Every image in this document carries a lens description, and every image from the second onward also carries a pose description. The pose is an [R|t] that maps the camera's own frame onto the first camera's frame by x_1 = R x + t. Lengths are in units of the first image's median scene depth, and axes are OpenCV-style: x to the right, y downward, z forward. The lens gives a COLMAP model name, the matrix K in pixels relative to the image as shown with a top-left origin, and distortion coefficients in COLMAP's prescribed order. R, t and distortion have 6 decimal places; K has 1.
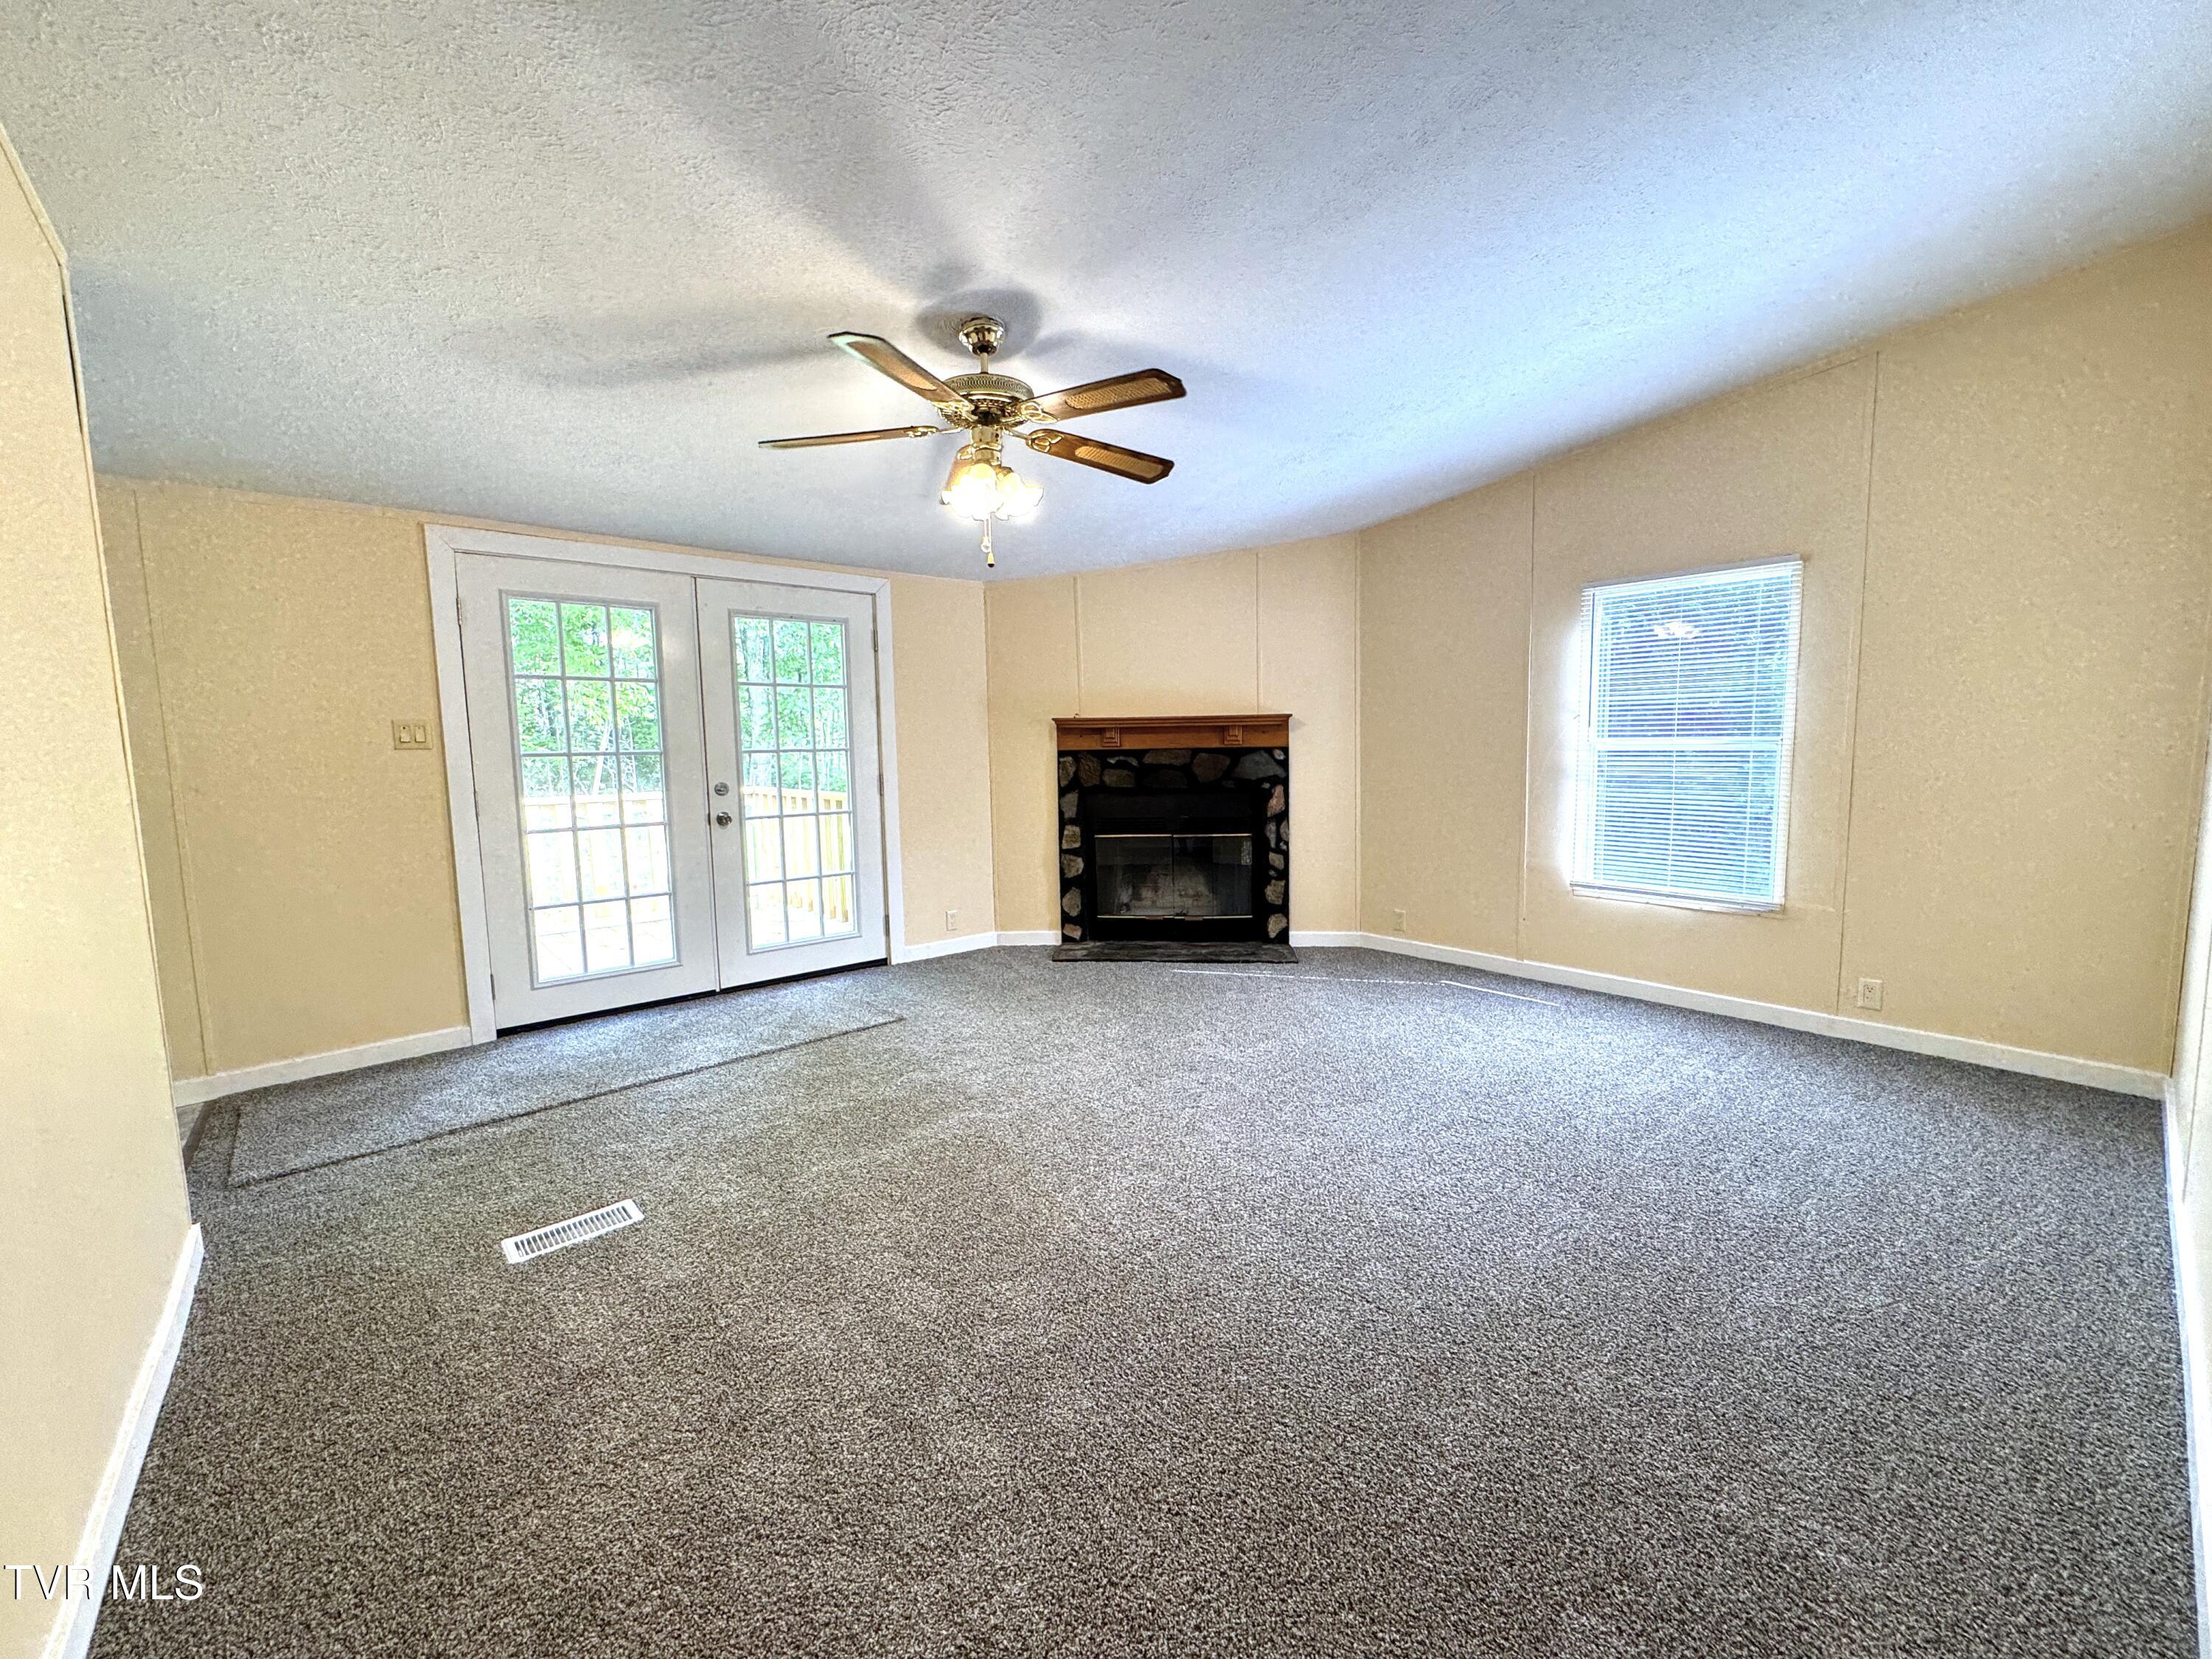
lens RADIAL K [[886.3, 0, 1102.7], [0, 886.3, 827.2], [0, 0, 1]] dist [-0.000727, -0.000529]
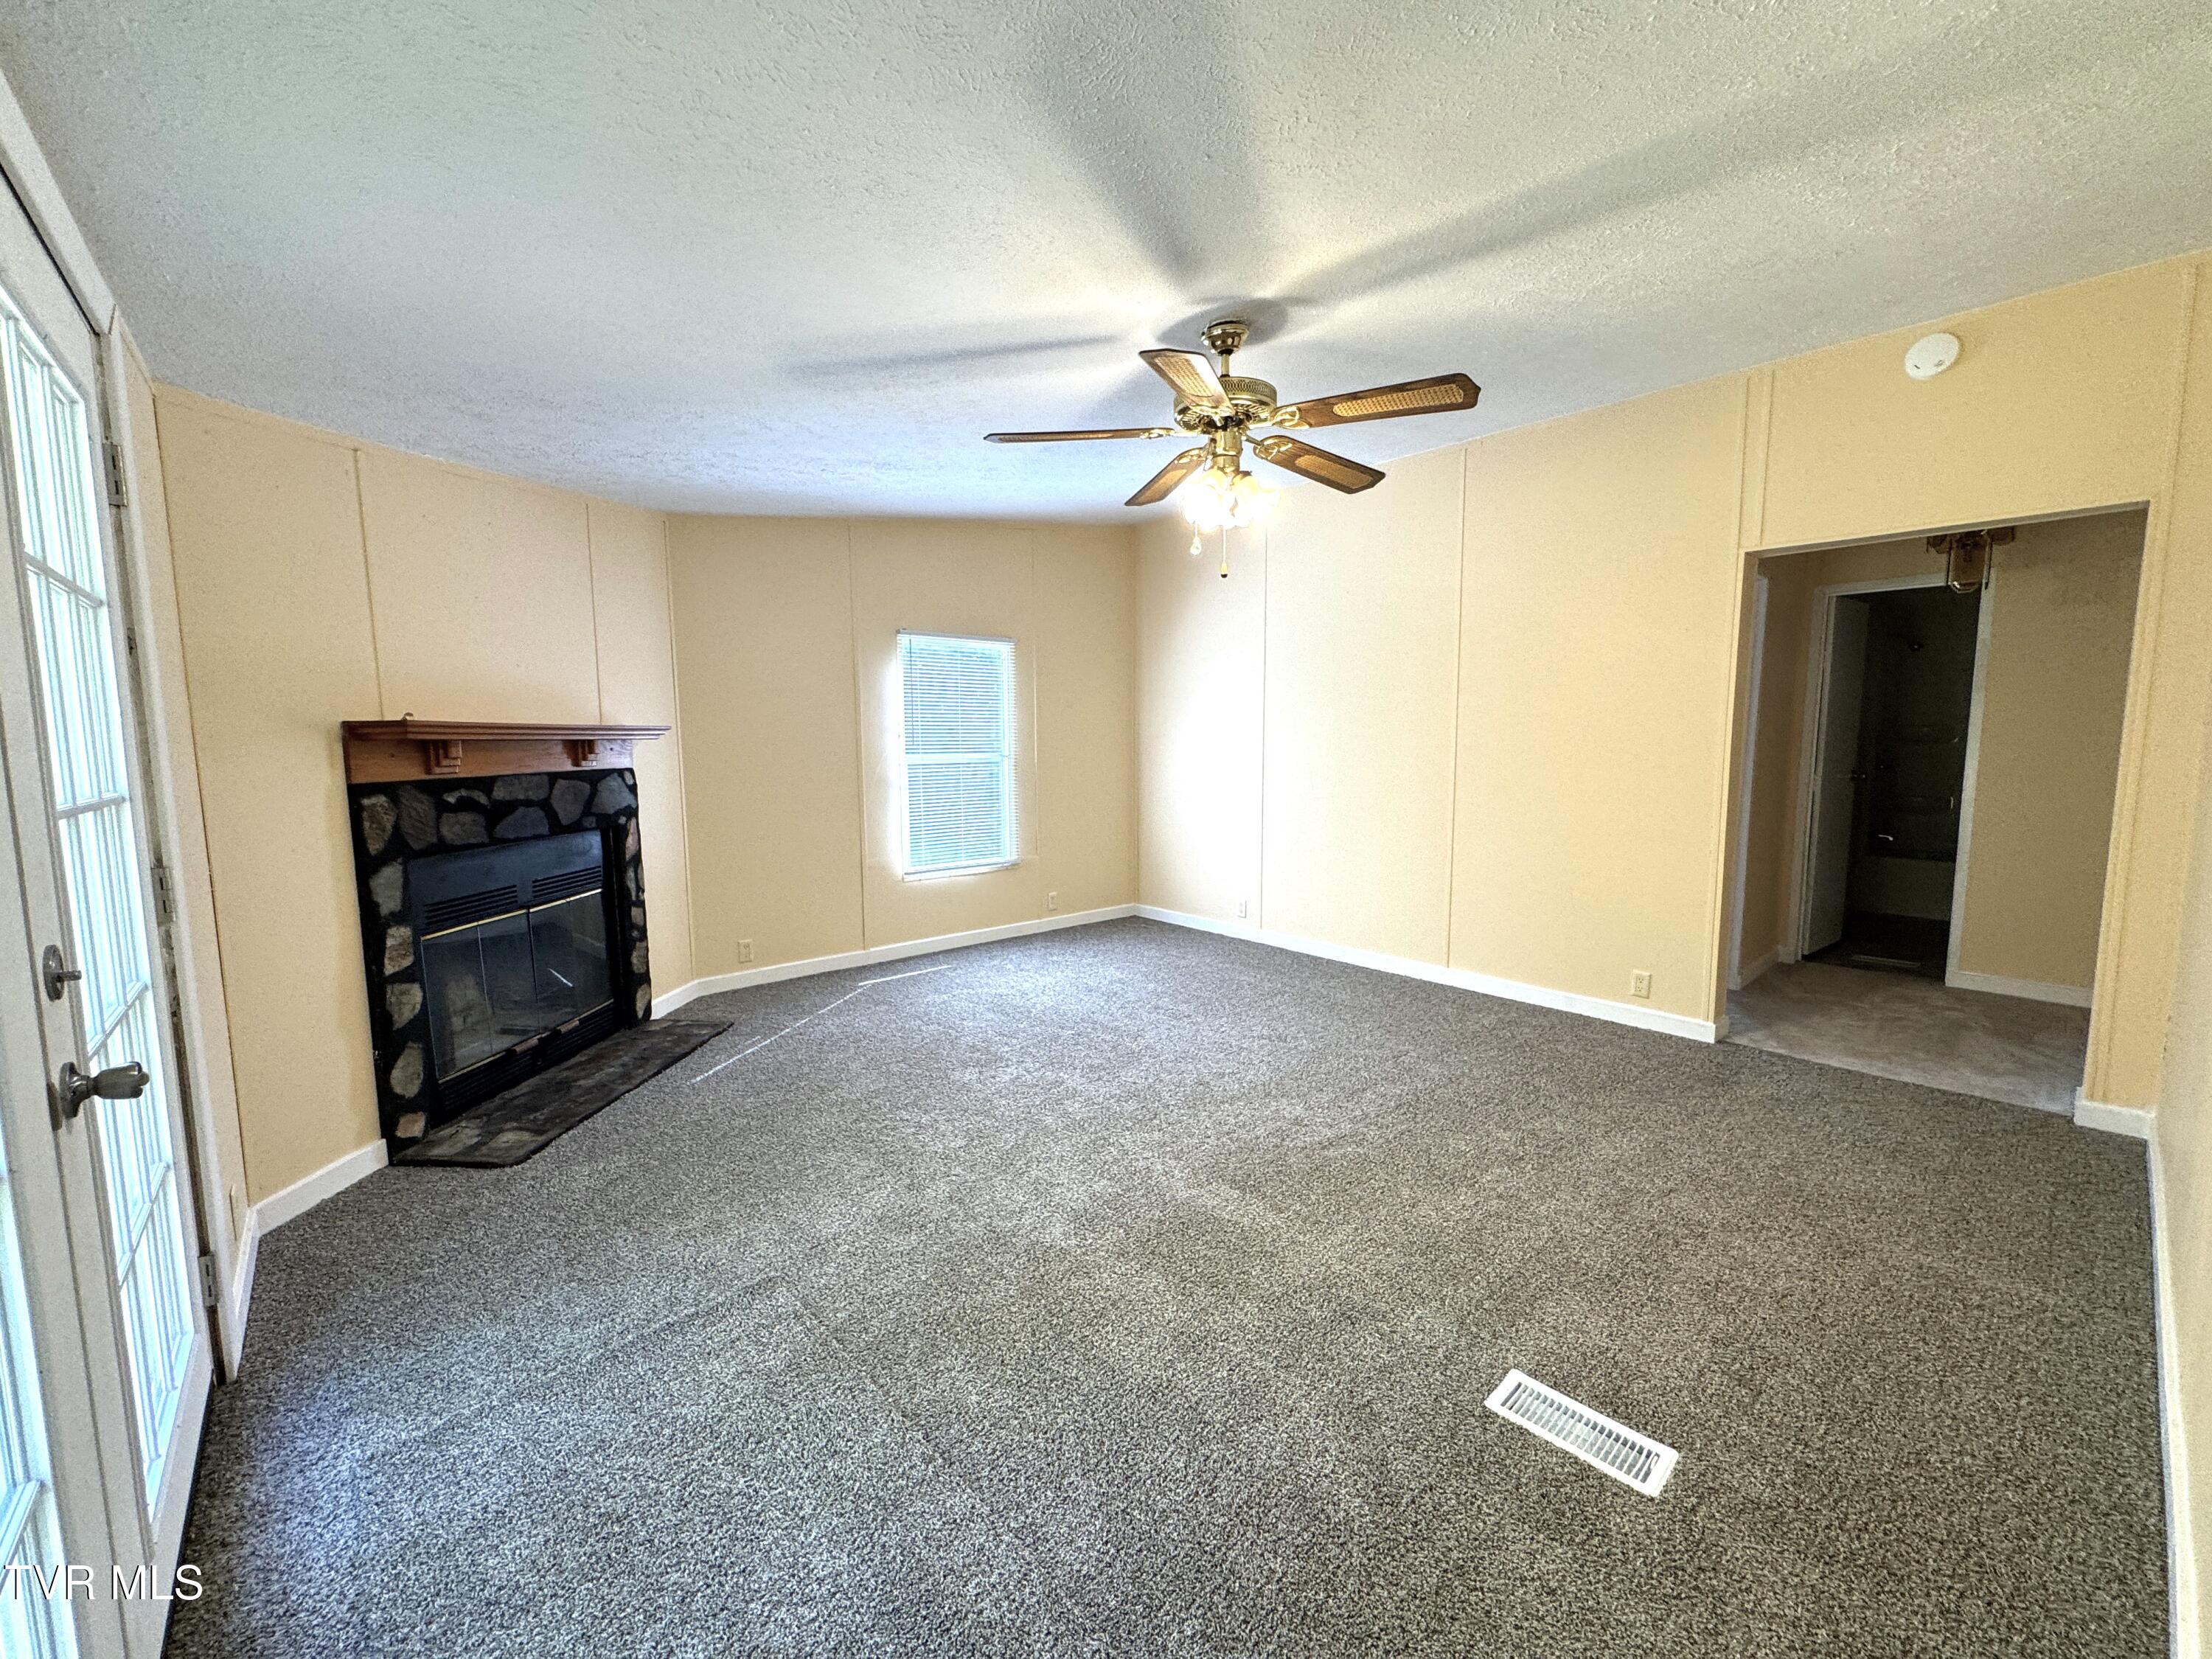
lens RADIAL K [[886.3, 0, 1102.5], [0, 886.3, 832.8], [0, 0, 1]] dist [-0.000727, -0.000529]
pose [[-0.017760, -0.091484, 0.995648, -0.571090], [0.099575, 0.990693, 0.092805, -0.065330], [-0.994872, 0.100790, -0.008485, 0.603222]]
